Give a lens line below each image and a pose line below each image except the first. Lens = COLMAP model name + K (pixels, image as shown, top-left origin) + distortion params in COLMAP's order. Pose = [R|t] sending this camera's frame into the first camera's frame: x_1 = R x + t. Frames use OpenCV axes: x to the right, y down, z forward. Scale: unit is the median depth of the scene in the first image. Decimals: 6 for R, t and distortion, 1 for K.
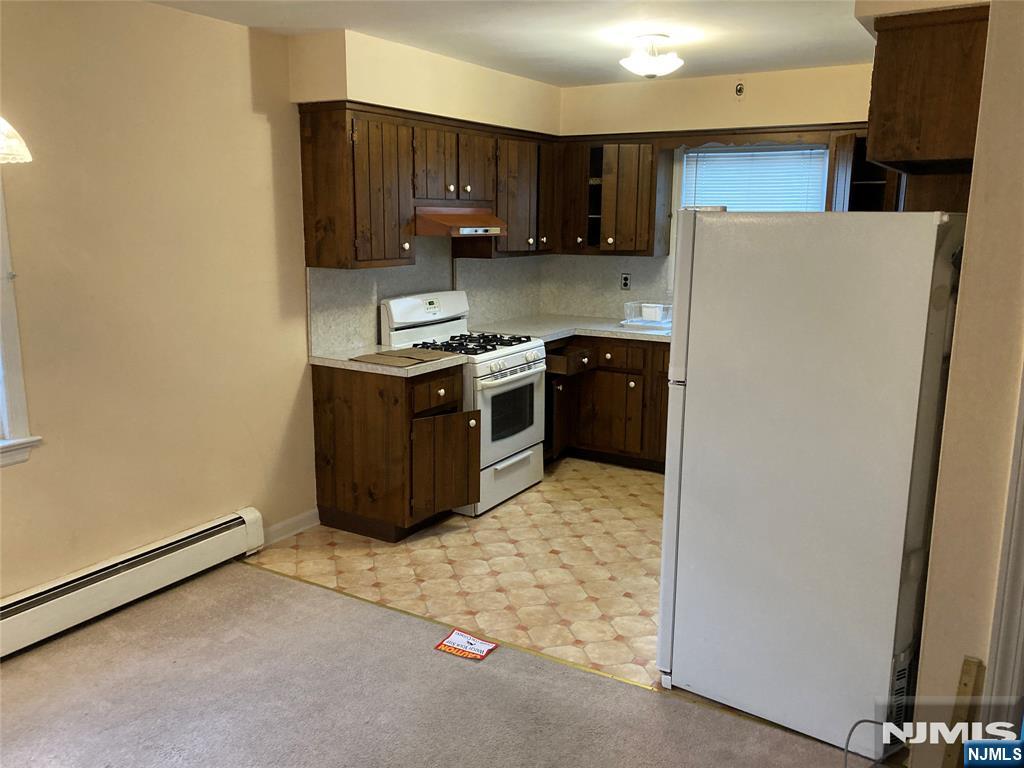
lens RADIAL K [[839.2, 0, 512.0], [0, 839.2, 384.0], [0, 0, 1]] dist [0.237094, -0.641561]
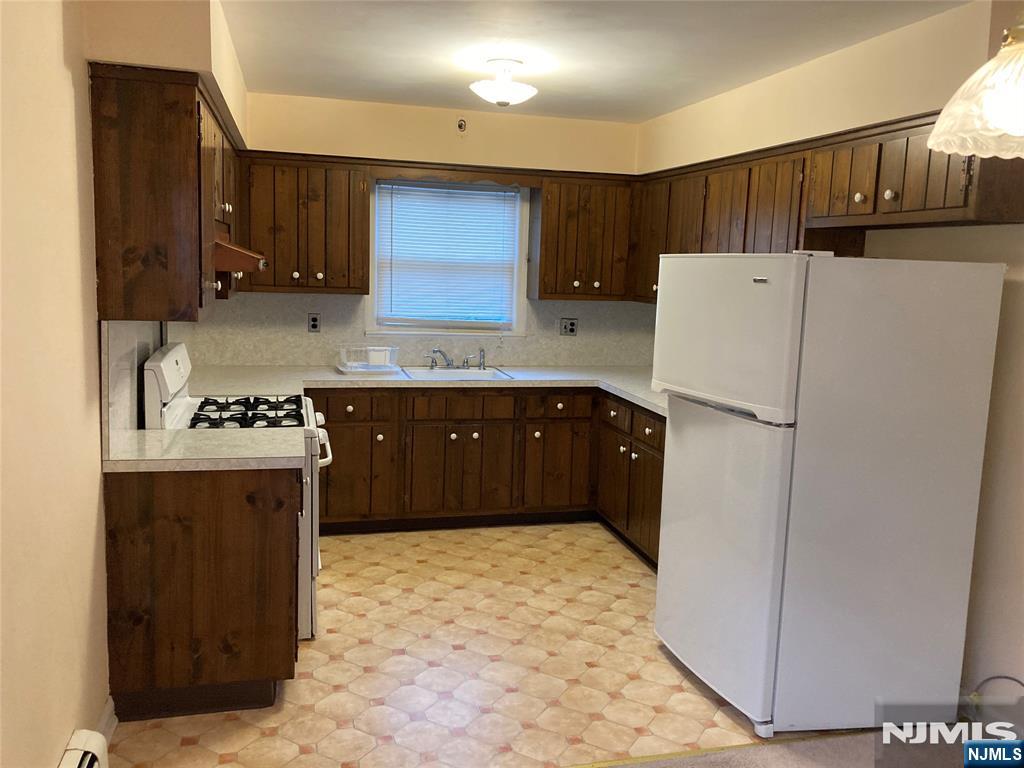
lens RADIAL K [[845.2, 0, 512.0], [0, 845.2, 384.0], [0, 0, 1]] dist [0.034584, -0.003779]
pose [[0.701996, -0.088122, 0.706708, -0.467076], [0.112686, 0.993559, 0.011956, -0.062714], [-0.703209, 0.071243, 0.707404, 0.337119]]
